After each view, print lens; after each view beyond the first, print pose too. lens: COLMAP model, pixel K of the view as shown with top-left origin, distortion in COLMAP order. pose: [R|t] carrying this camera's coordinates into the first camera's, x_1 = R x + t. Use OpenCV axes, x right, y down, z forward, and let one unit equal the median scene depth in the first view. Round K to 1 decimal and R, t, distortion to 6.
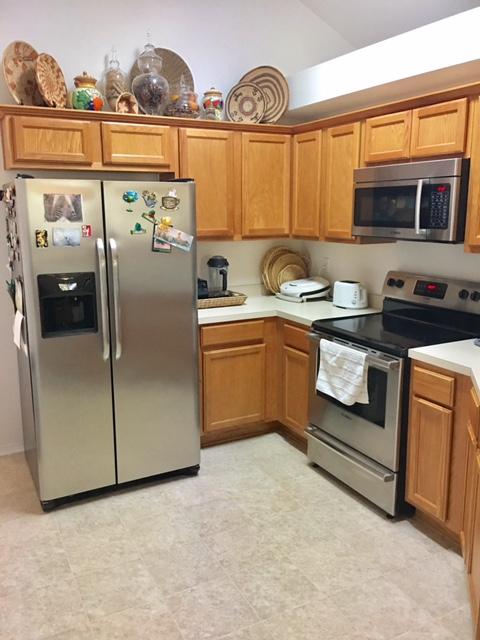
lens RADIAL K [[541.5, 0, 237.0], [0, 541.5, 315.2], [0, 0, 1]] dist [0.085178, -0.136510]
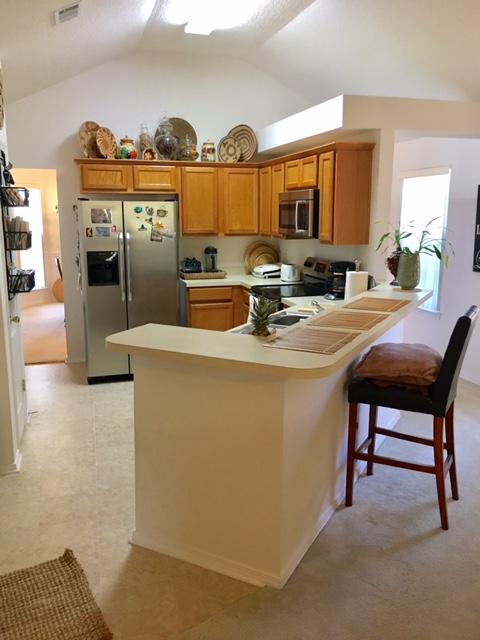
lens RADIAL K [[549.0, 0, 242.5], [0, 549.0, 312.3], [0, 0, 1]] dist [0.089458, -0.122950]
pose [[0.980164, 0.038615, -0.194389, 0.450514], [-0.041288, 0.999100, -0.009719, 0.110299], [0.193839, 0.017552, 0.980876, -0.635346]]
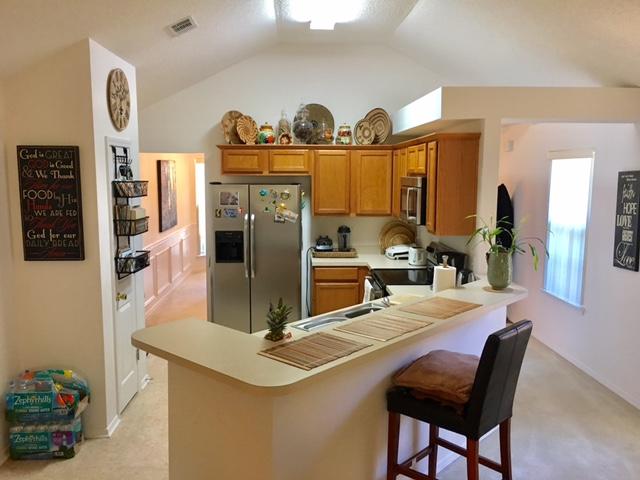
lens RADIAL K [[550.1, 0, 320.0], [0, 550.1, 240.0], [0, 0, 1]] dist [0.080605, -0.131269]
pose [[0.899871, 0.061537, -0.431793, 0.730531], [-0.091981, 0.994507, -0.049960, 0.021803], [0.426346, 0.084675, 0.900588, -0.566844]]
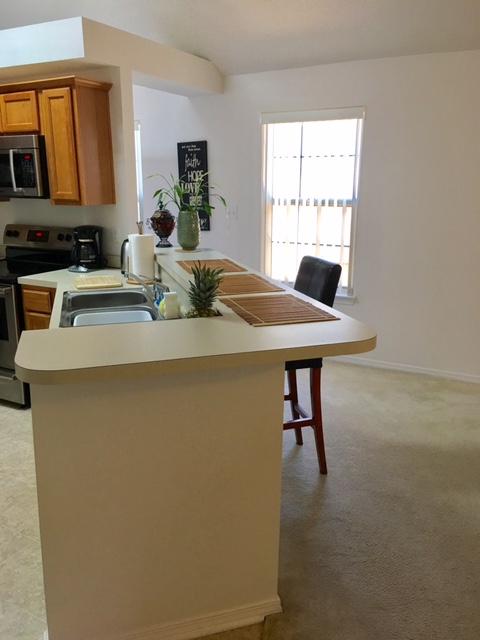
lens RADIAL K [[549.0, 0, 242.5], [0, 549.0, 312.3], [0, 0, 1]] dist [0.089458, -0.122950]
pose [[0.832776, -0.127172, 0.538806, 0.023681], [0.106081, 0.991880, 0.070151, 0.092109], [-0.543352, -0.001263, 0.839504, -0.374824]]
